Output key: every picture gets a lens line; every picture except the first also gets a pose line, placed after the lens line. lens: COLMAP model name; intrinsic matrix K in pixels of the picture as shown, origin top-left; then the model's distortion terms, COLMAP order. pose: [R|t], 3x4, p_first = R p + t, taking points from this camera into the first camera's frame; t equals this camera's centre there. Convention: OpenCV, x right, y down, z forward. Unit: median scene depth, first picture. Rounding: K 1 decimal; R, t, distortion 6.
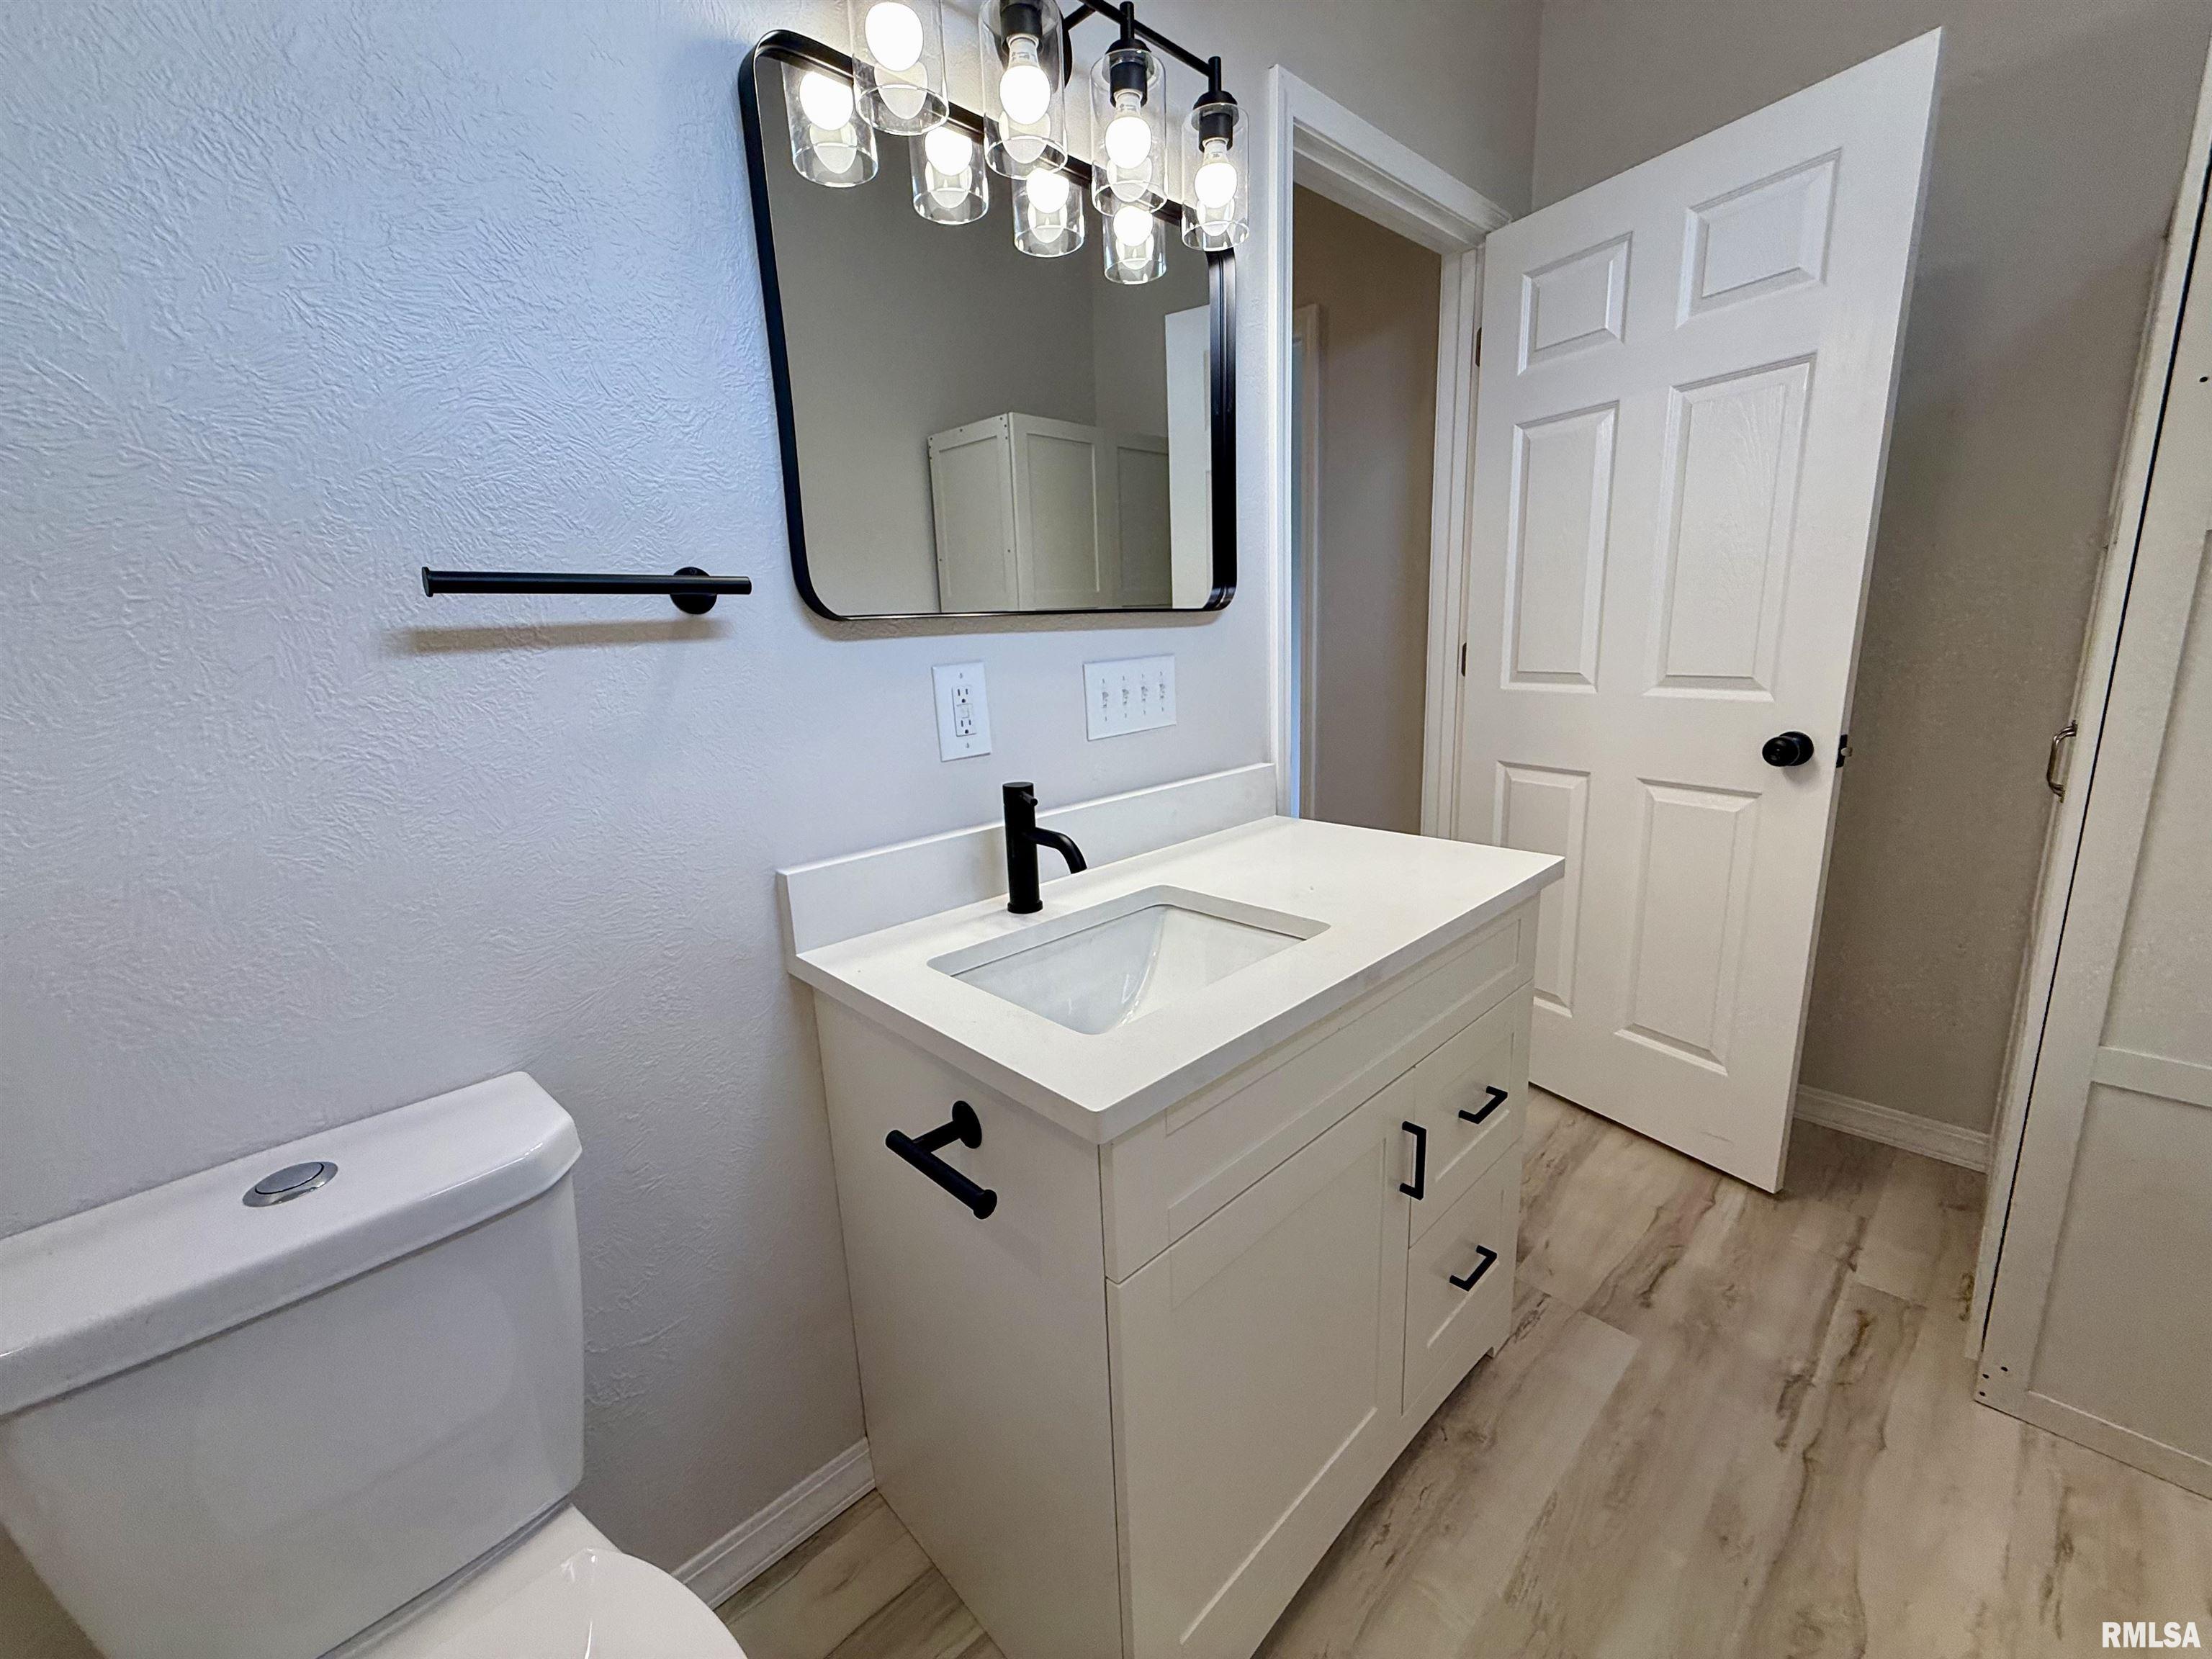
lens RADIAL K [[883.1, 0, 1094.7], [0, 883.1, 833.0], [0, 0, 1]] dist [-0.001053, 0.000298]
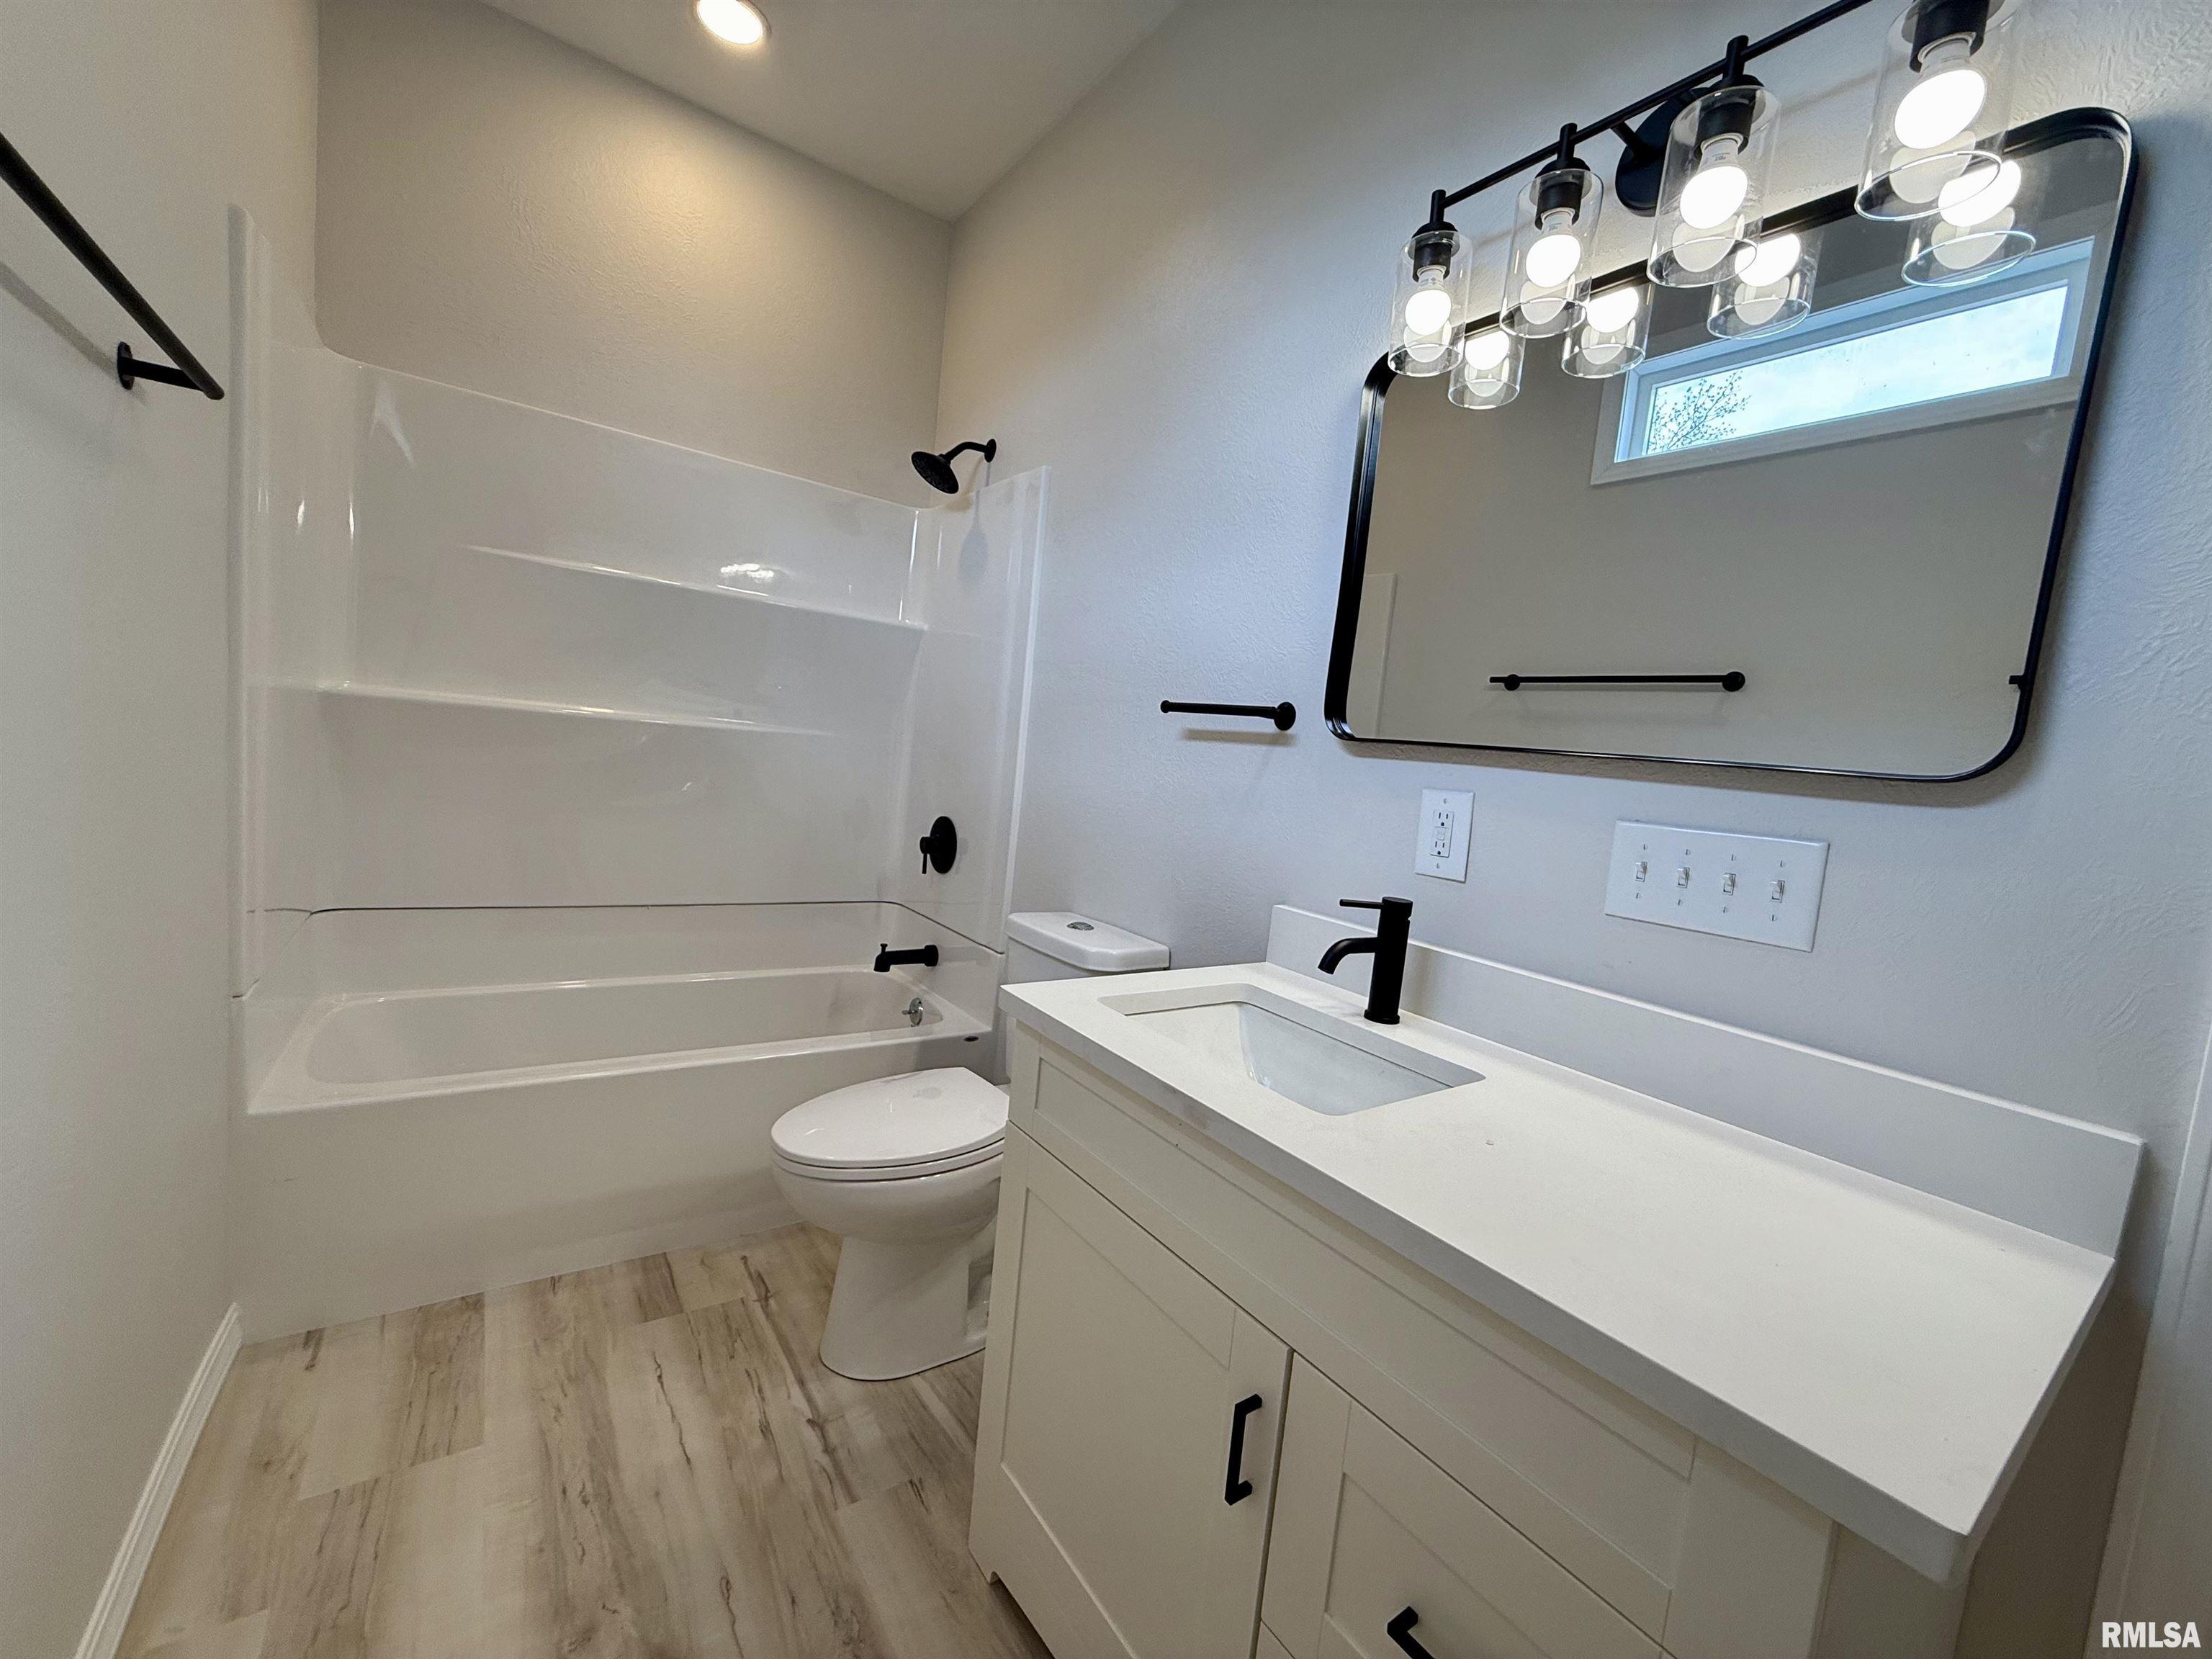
lens RADIAL K [[883.1, 0, 1100.5], [0, 883.1, 822.1], [0, 0, 1]] dist [-0.001053, 0.000298]
pose [[-0.148238, 0.117185, -0.981984, 1.080706], [-0.310922, 0.937082, 0.158763, -0.217087], [0.938804, 0.328855, -0.102475, 0.809247]]
